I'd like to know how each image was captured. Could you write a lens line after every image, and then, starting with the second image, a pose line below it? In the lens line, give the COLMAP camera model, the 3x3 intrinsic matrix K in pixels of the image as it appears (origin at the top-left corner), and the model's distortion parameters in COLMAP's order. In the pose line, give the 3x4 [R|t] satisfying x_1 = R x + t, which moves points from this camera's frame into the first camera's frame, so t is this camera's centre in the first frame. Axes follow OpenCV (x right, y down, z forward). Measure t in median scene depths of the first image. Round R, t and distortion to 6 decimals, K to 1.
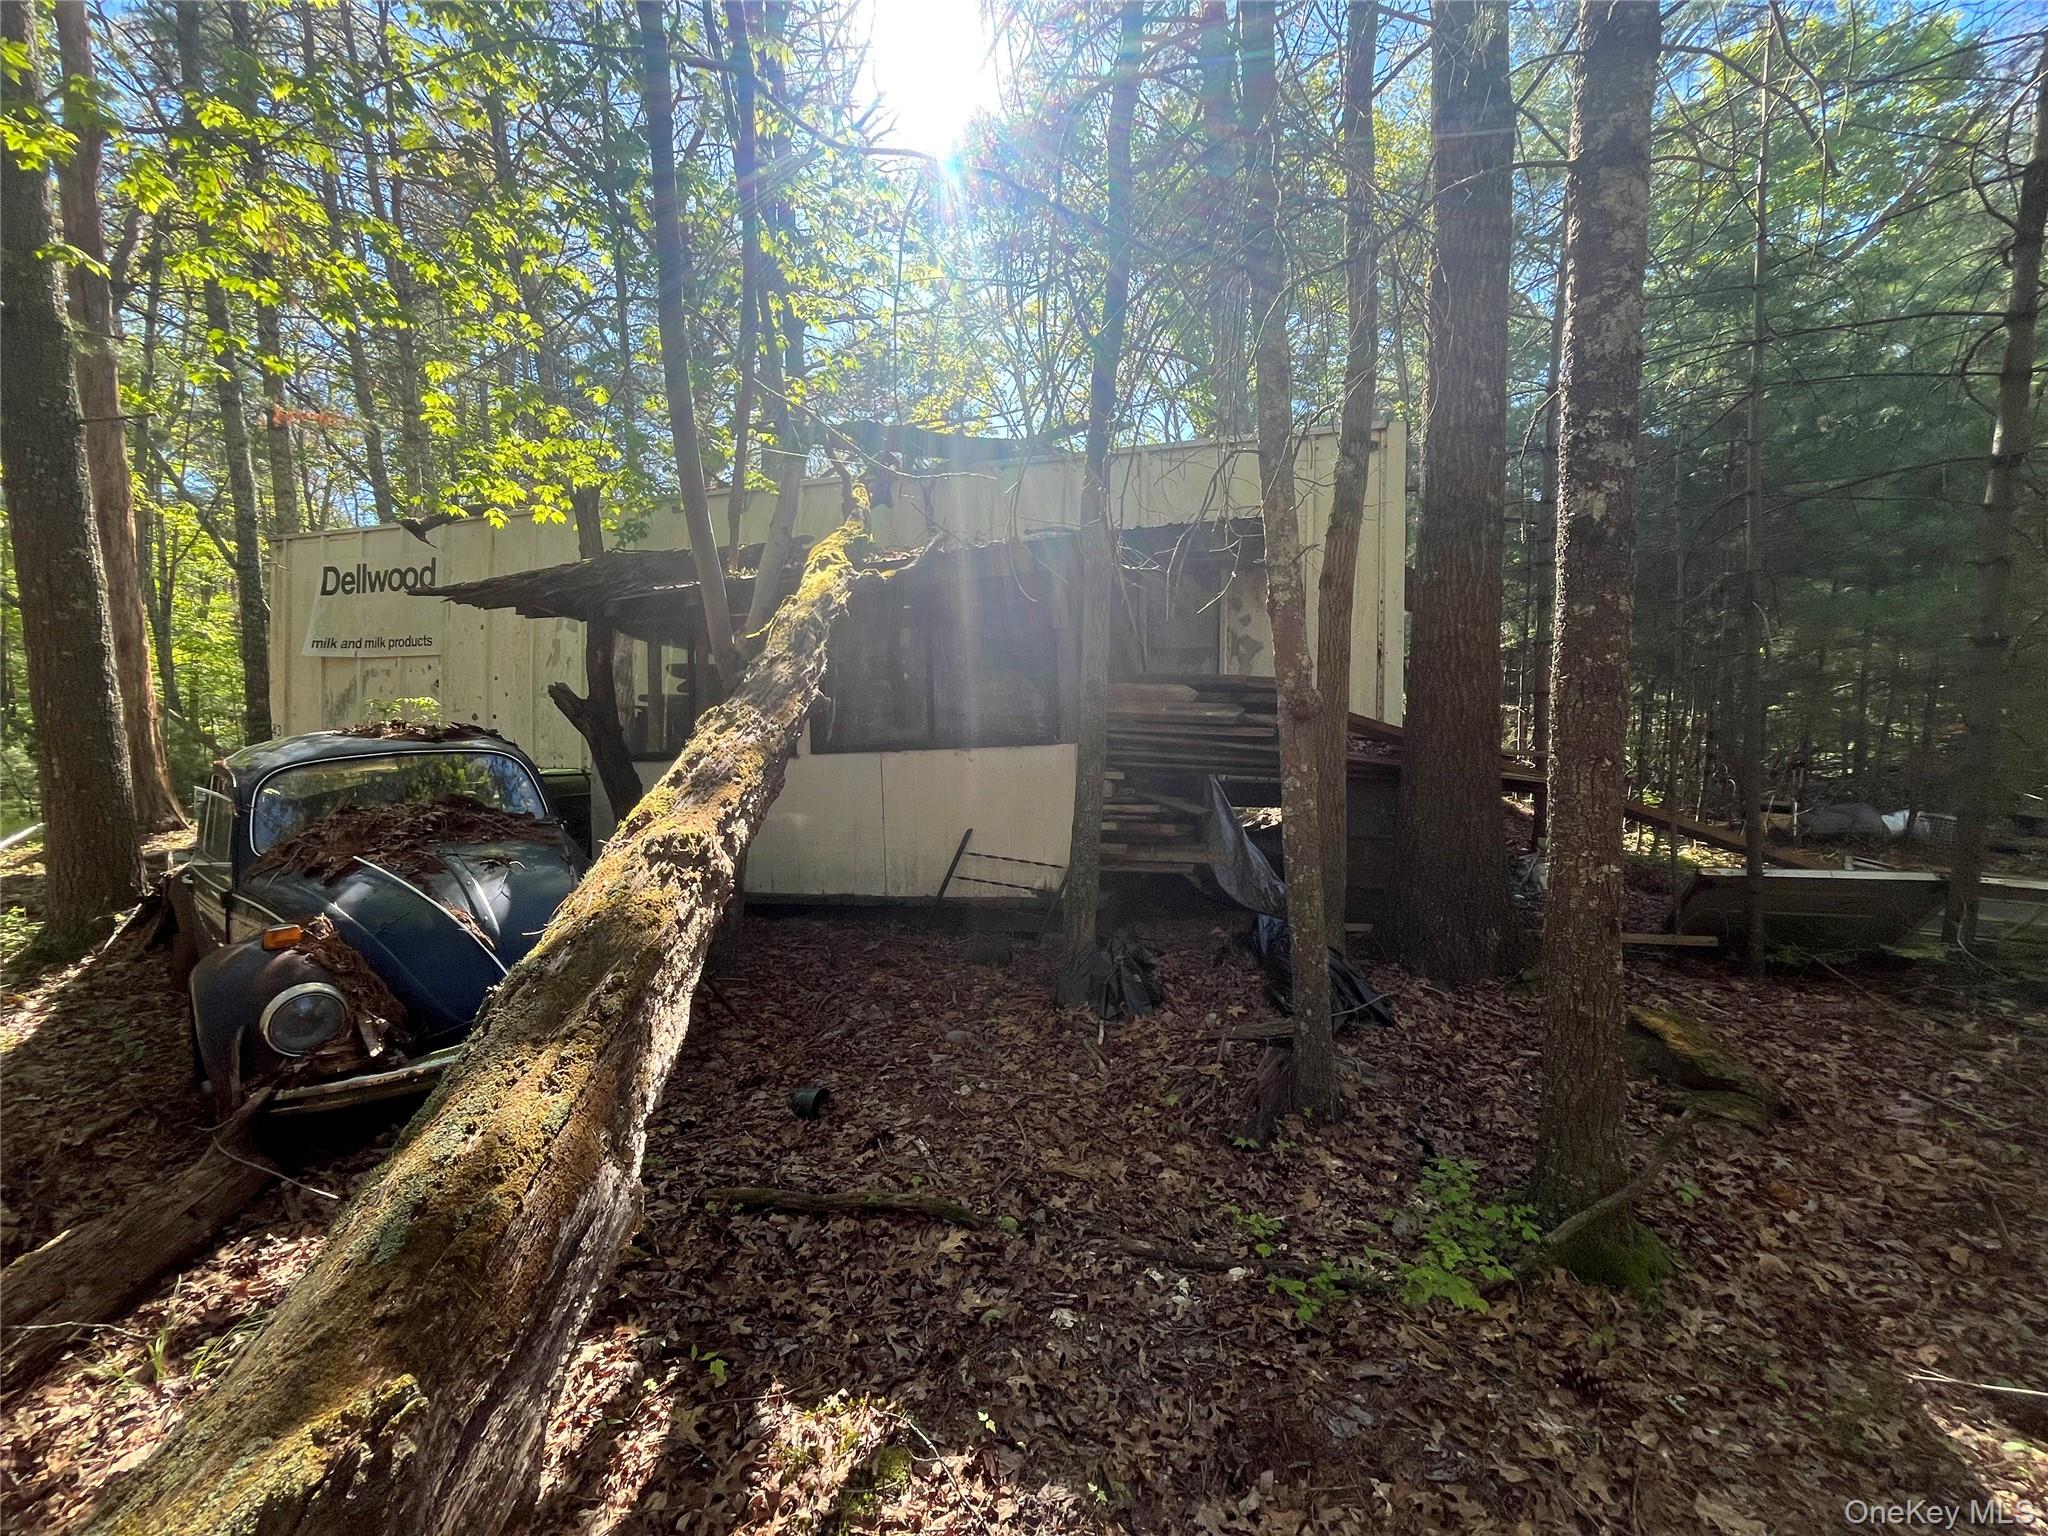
lens RADIAL K [[826.2, 0, 1018.6], [0, 826.2, 762.6], [0, 0, 1]] dist [0.001374, -0.000042]
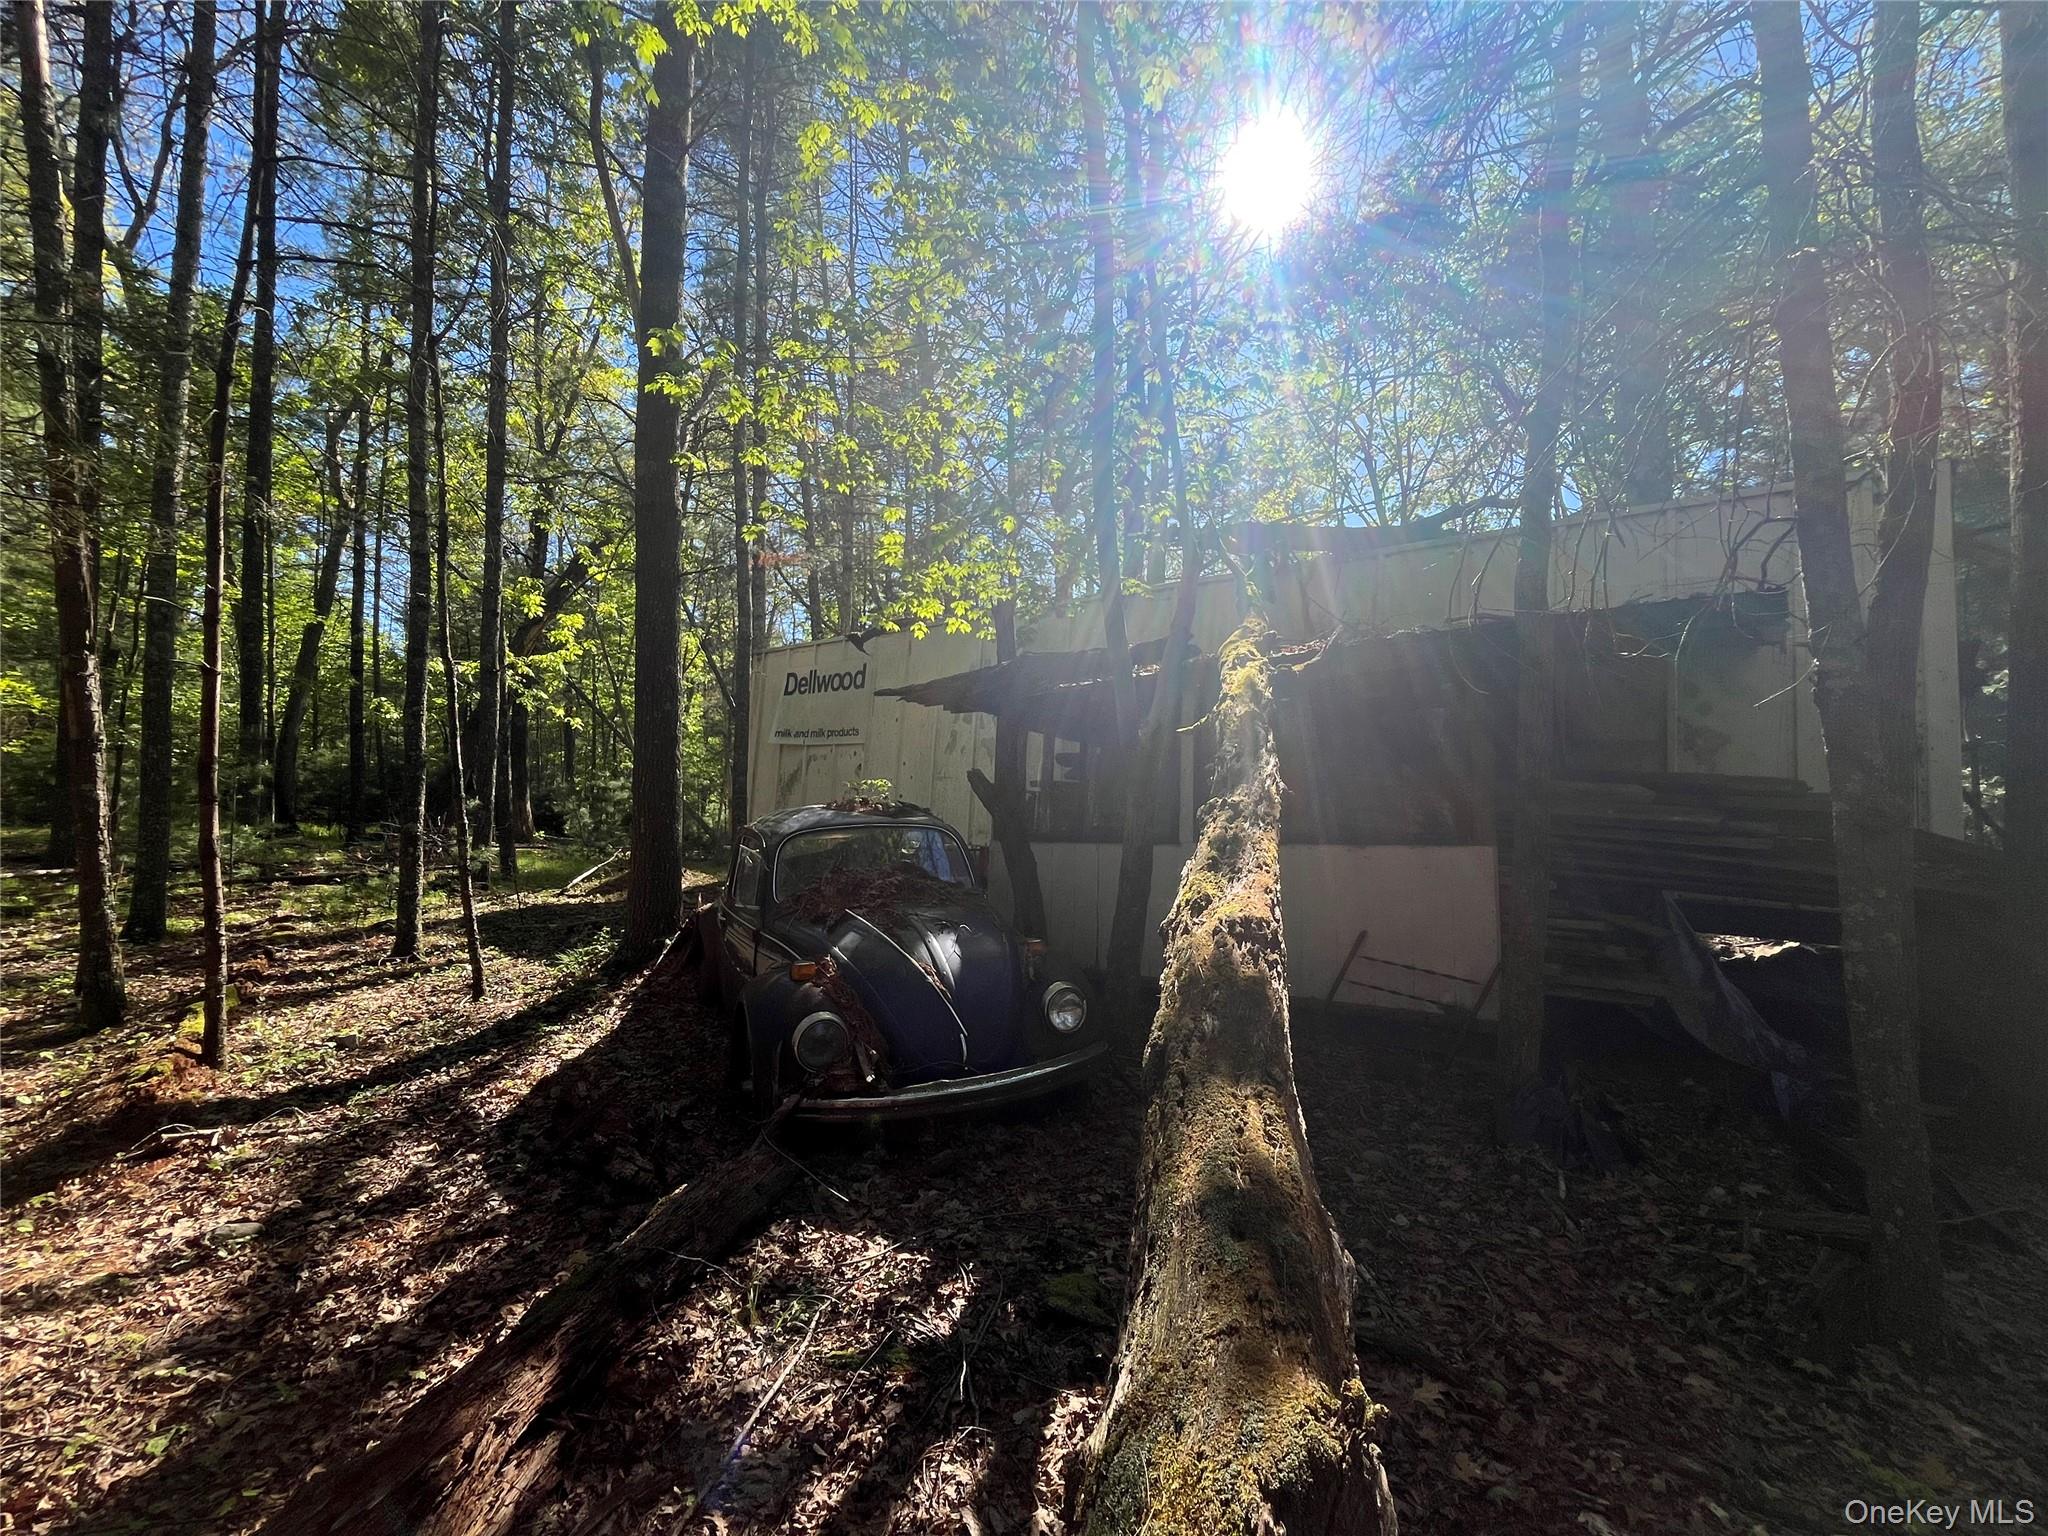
lens RADIAL K [[826.2, 0, 1024.4], [0, 826.2, 765.5], [0, 0, 1]] dist [0.001374, -0.000042]
pose [[0.931054, 0.015549, -0.364549, -0.126925], [-0.053305, 0.994169, -0.093736, 0.002863], [0.360966, 0.106706, 0.926454, -0.055509]]
